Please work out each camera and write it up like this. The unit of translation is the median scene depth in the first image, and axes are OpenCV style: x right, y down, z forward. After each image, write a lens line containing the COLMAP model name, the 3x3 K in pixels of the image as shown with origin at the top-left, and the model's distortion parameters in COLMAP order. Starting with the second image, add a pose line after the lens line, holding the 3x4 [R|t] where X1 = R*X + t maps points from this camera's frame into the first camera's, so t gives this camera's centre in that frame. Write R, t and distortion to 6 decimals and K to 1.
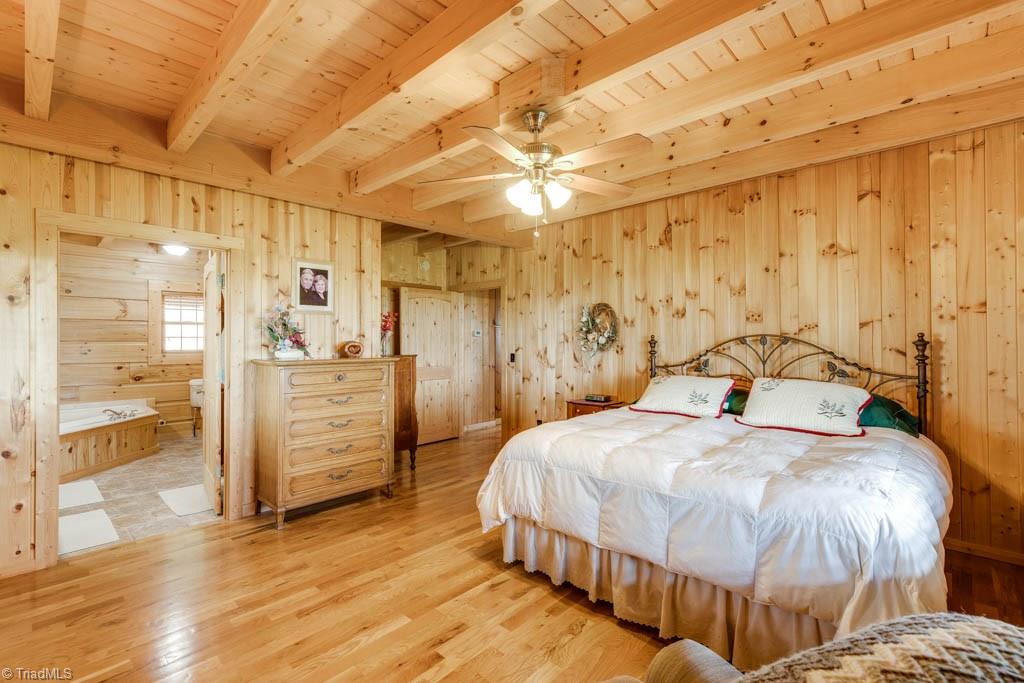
lens RADIAL K [[459.7, 0, 516.9], [0, 459.7, 340.9], [0, 0, 1]] dist [0.004047, -0.001376]
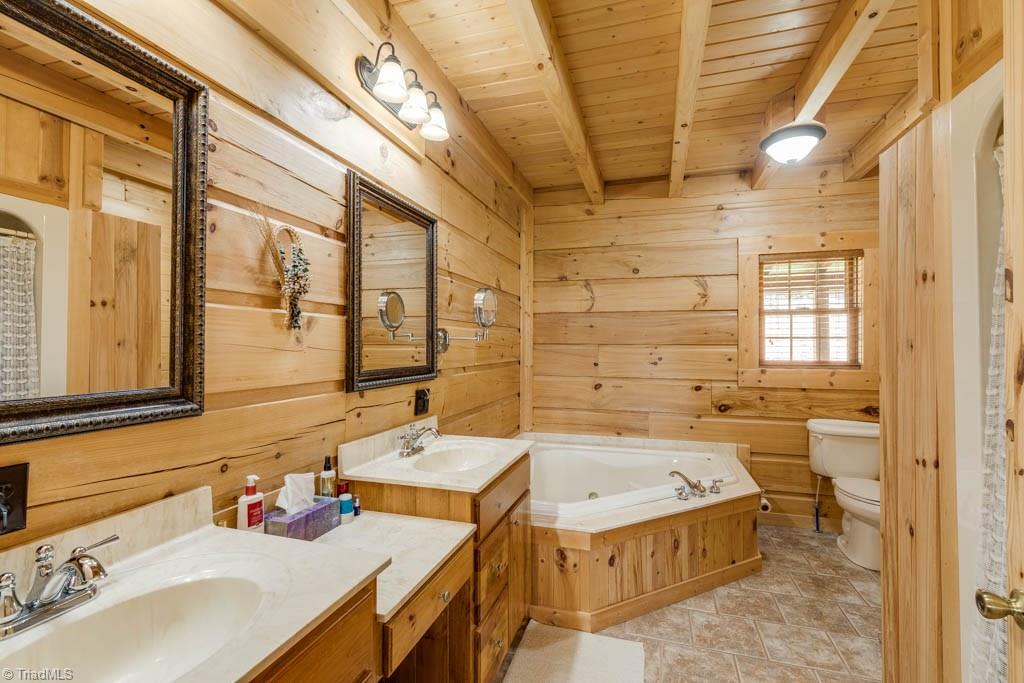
lens RADIAL K [[459.7, 0, 514.4], [0, 459.7, 343.0], [0, 0, 1]] dist [0.004047, -0.001376]
pose [[0.444673, -0.008163, -0.895656, -0.416984], [-0.000888, 0.999954, -0.009554, 0.004203], [0.895693, 0.005044, 0.444645, 0.502036]]
